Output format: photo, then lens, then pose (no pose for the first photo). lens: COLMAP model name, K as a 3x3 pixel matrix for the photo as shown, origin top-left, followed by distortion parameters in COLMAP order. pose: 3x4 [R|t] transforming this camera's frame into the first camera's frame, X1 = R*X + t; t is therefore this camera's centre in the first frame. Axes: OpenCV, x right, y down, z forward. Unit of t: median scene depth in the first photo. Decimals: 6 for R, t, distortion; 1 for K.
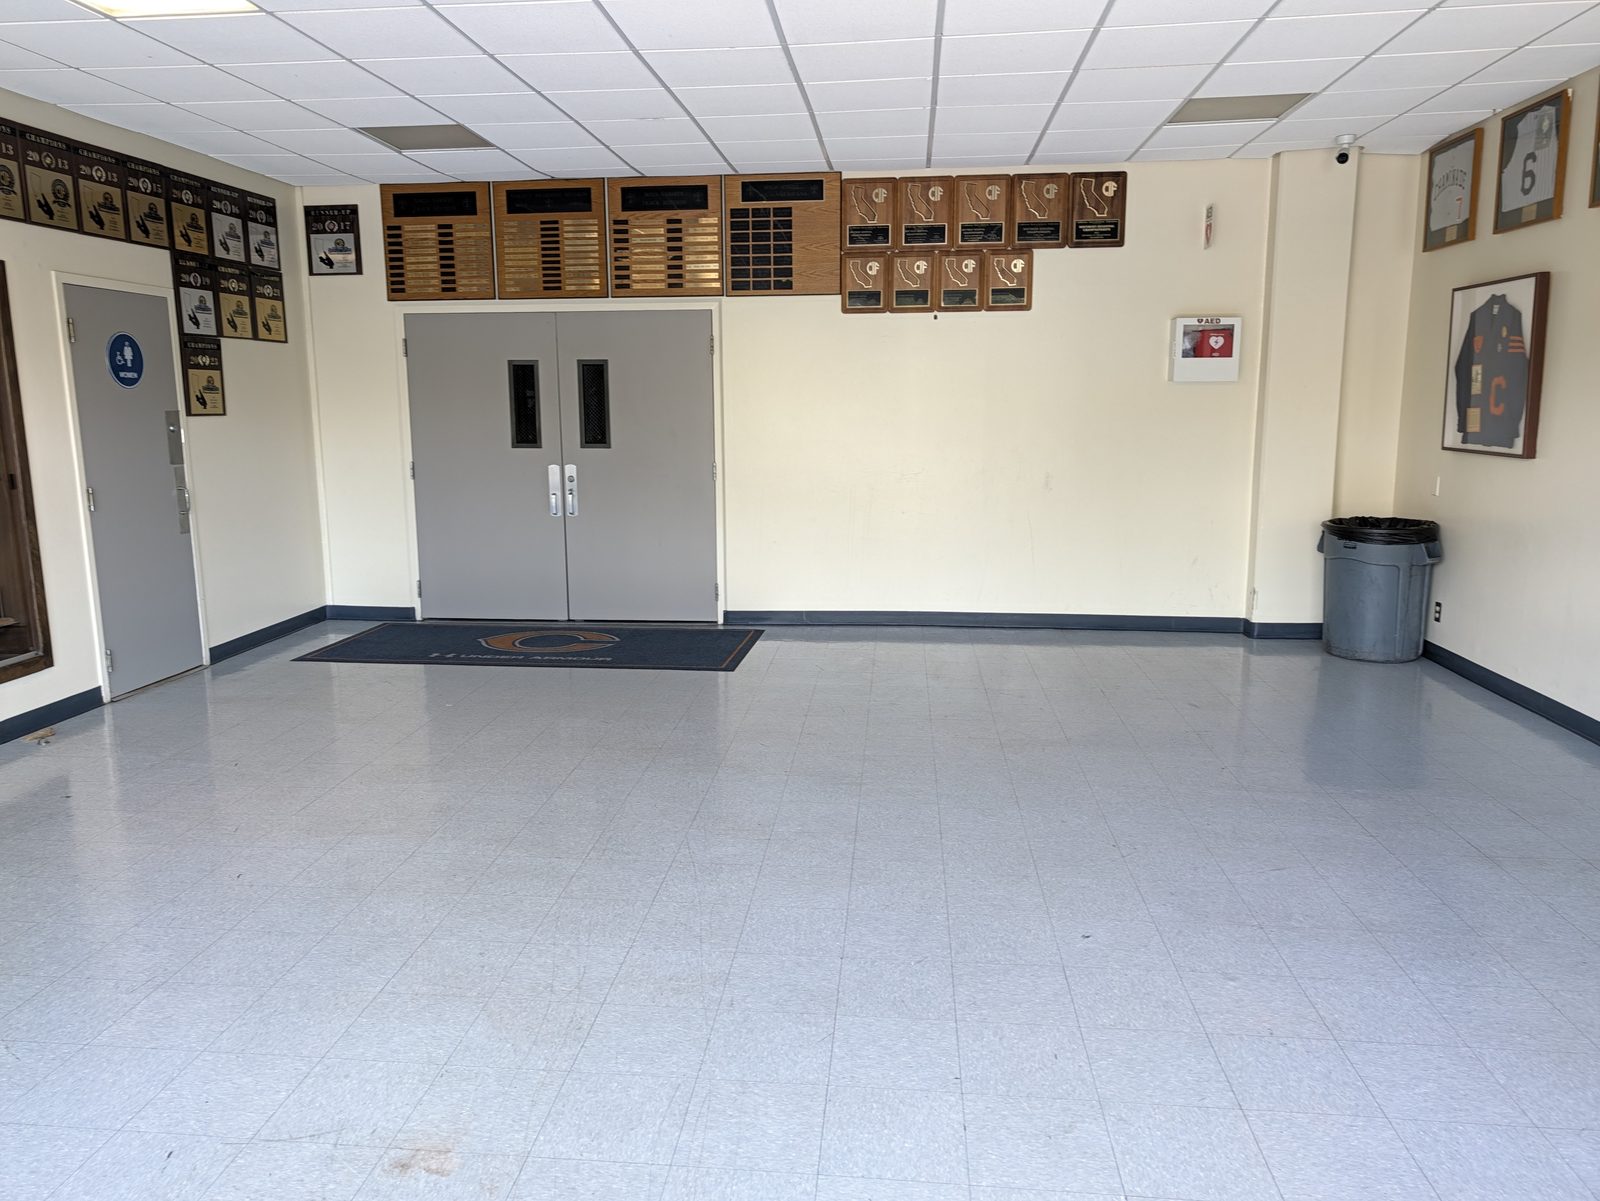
lens RADIAL K [[1171.8, 0, 800.0], [0, 1171.8, 600.5], [0, 0, 1]] dist [-0.005850, 0.000313]
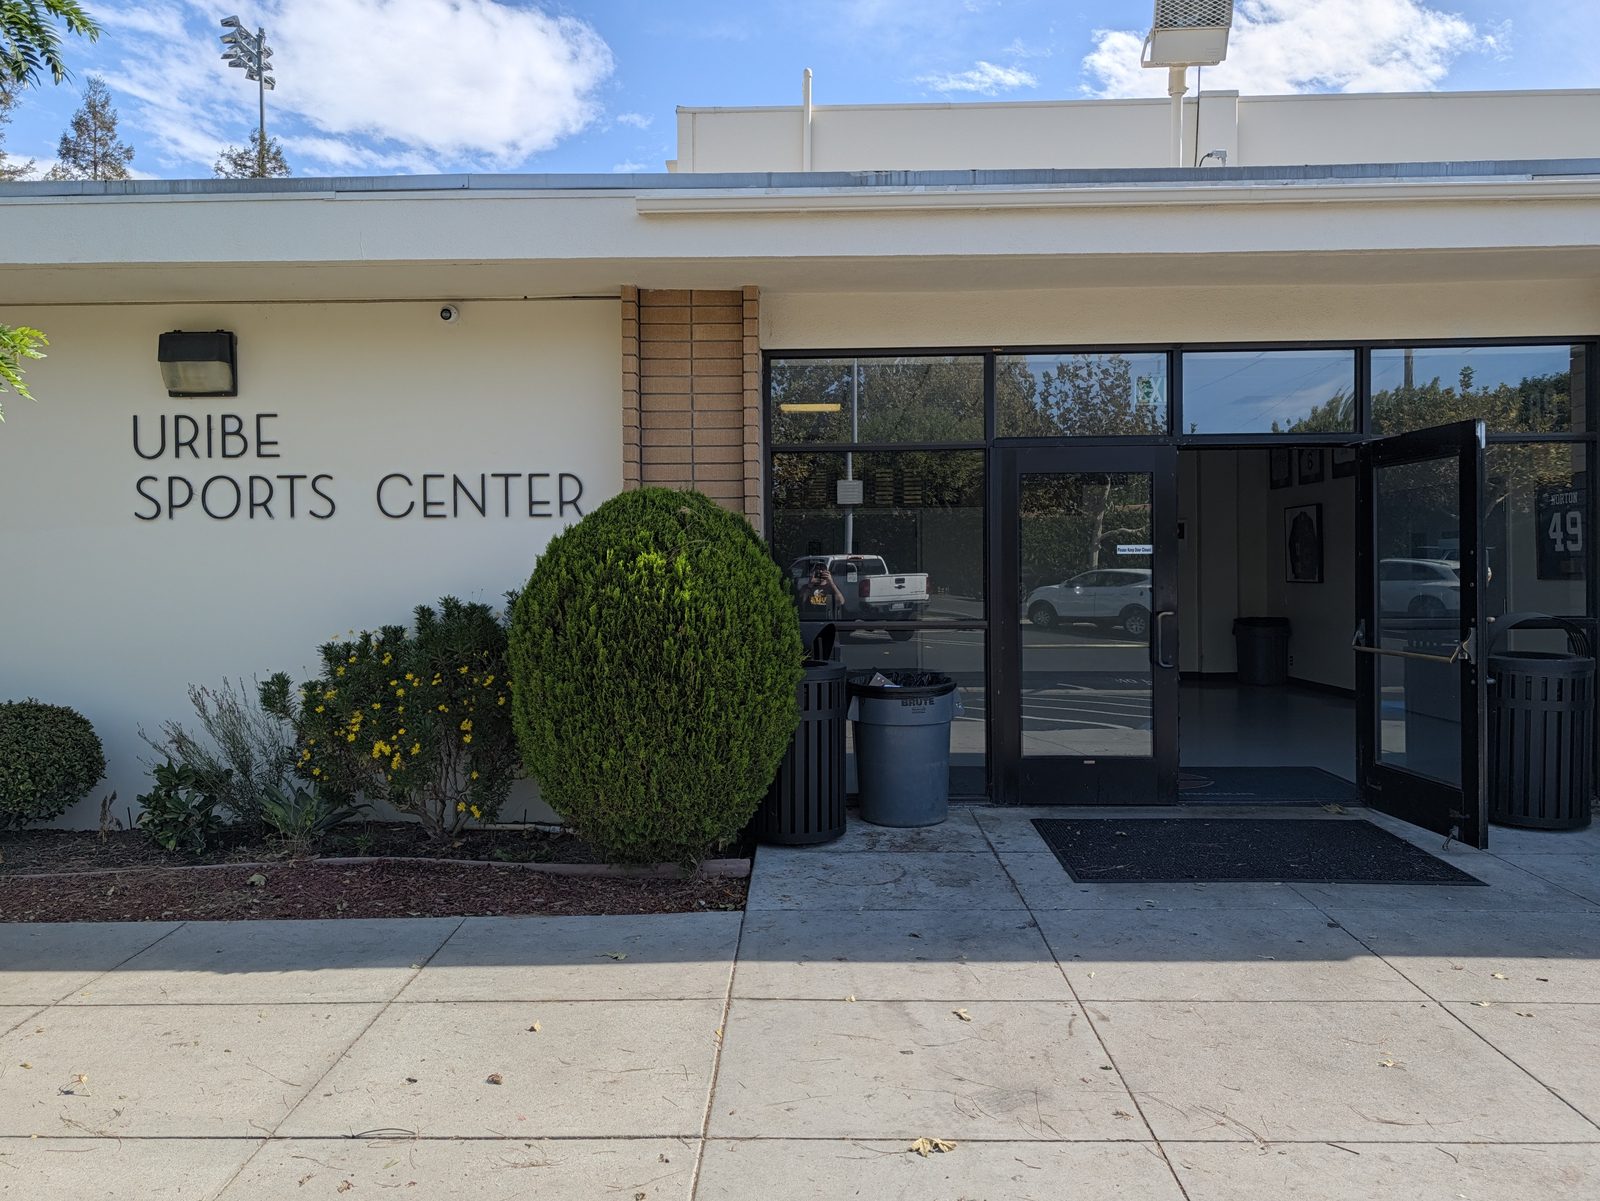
lens RADIAL K [[1171.8, 0, 800.0], [0, 1171.8, 600.5], [0, 0, 1]] dist [-0.005850, 0.000313]
pose [[0.996828, -0.009496, 0.079019, -0.497557], [0.021624, 0.987820, -0.154089, 0.211853], [-0.076593, 0.155309, 0.984892, -1.017590]]
